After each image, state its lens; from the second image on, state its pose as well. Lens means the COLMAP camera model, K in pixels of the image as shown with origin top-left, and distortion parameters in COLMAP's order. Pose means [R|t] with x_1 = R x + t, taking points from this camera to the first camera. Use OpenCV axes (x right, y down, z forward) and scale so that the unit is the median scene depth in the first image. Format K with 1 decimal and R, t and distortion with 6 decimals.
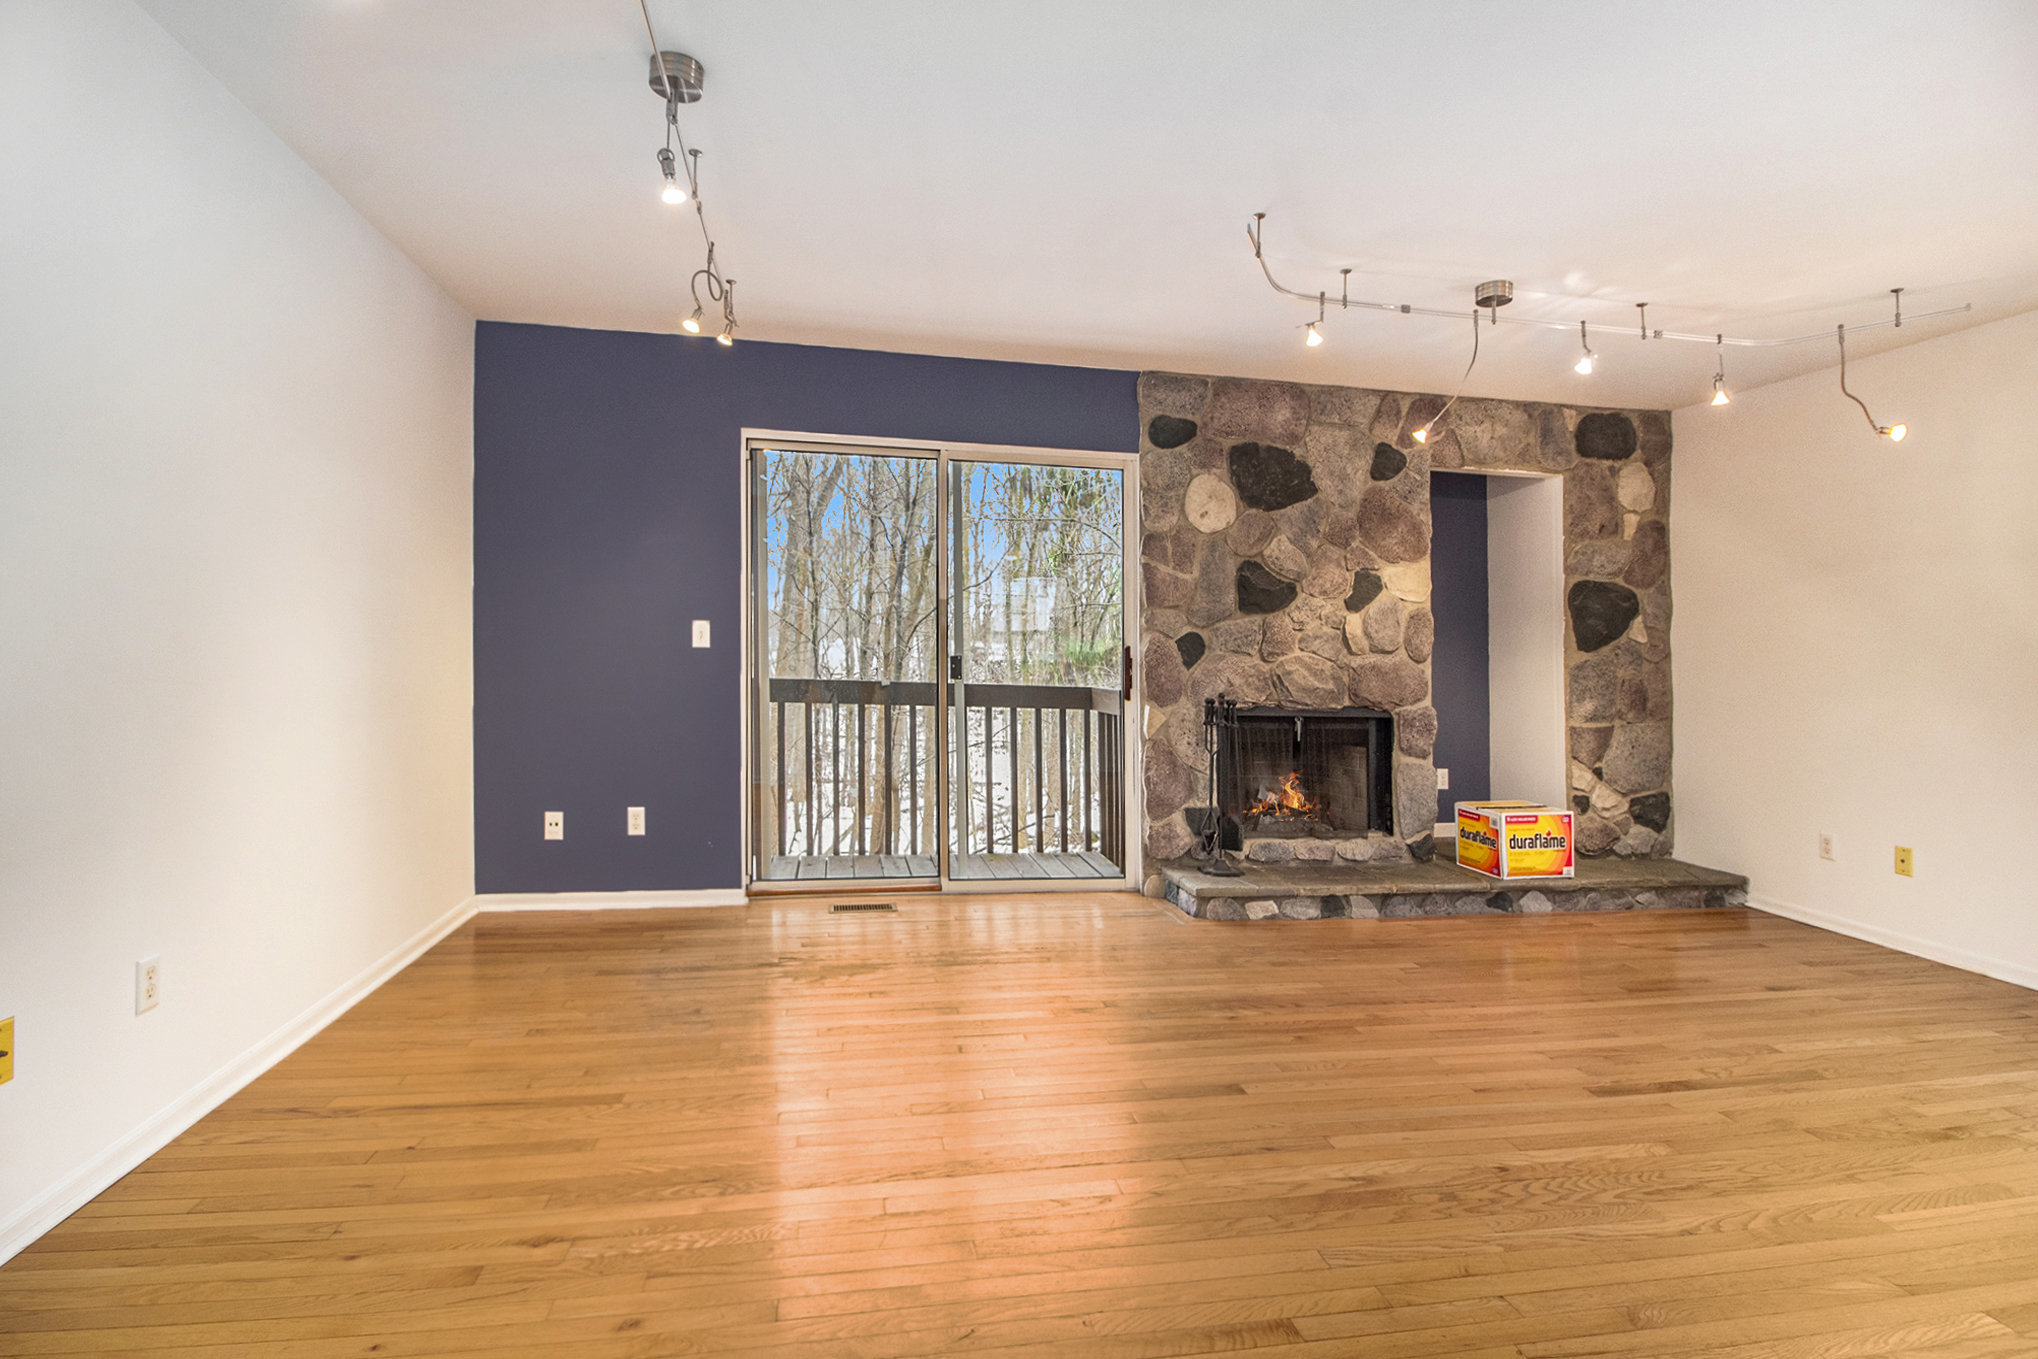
lens RADIAL K [[938.1, 0, 1019.0], [0, 938.1, 679.5], [0, 0, 1]] dist [-0.000765, -0.000109]
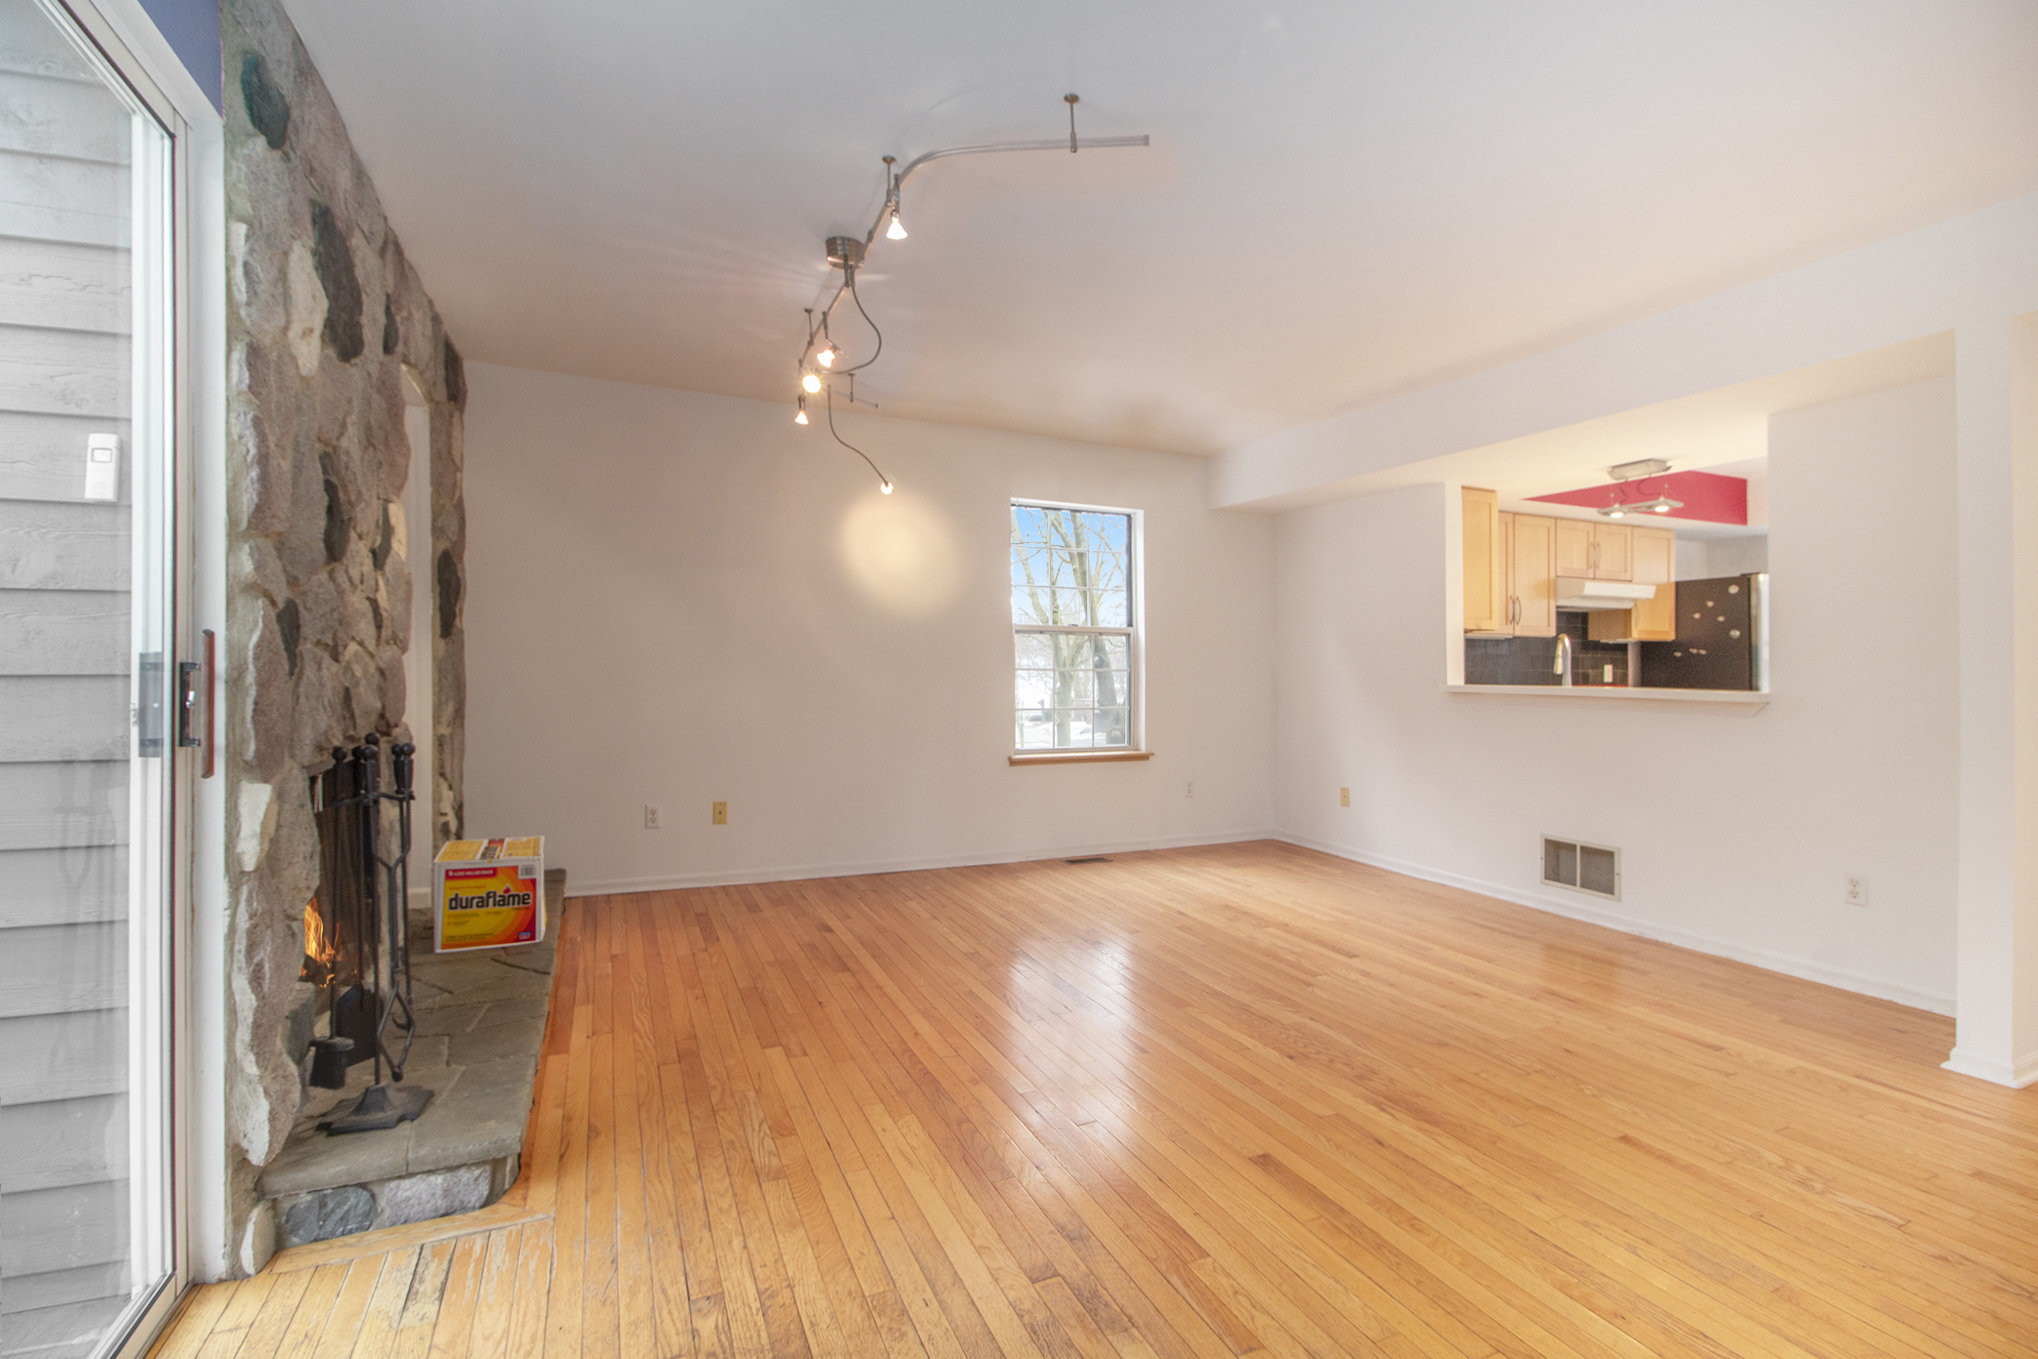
lens RADIAL K [[938.1, 0, 1019.0], [0, 938.1, 679.5], [0, 0, 1]] dist [-0.000765, -0.000109]
pose [[-0.237695, -0.044954, 0.970299, -0.396839], [0.000178, 0.998926, 0.046323, -0.046435], [-0.971340, 0.011183, -0.237432, 1.007832]]
